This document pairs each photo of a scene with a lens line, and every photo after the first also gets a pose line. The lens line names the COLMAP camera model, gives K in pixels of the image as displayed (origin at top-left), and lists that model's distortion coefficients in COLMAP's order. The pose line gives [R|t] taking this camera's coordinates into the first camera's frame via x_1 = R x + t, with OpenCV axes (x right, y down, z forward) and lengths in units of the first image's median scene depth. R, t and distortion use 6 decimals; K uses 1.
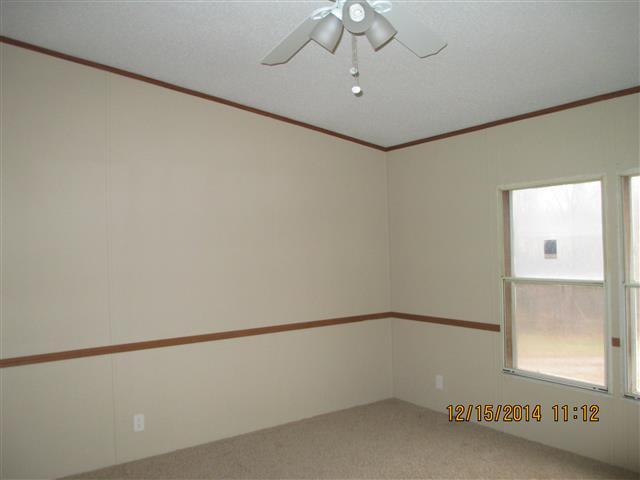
lens RADIAL K [[549.4, 0, 320.0], [0, 549.4, 240.0], [0, 0, 1]] dist [-0.015279, -0.008887]
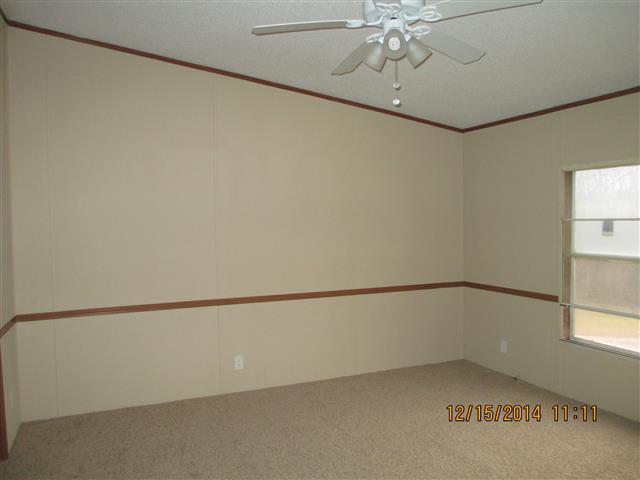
lens RADIAL K [[524.3, 0, 320.0], [0, 524.3, 240.0], [0, 0, 1]] dist [0.006222, 0.001939]
pose [[0.983982, 0.019945, -0.177146, 0.049041], [-0.010365, 0.998441, 0.054844, -0.008183], [0.177964, -0.052129, 0.982655, -0.105776]]
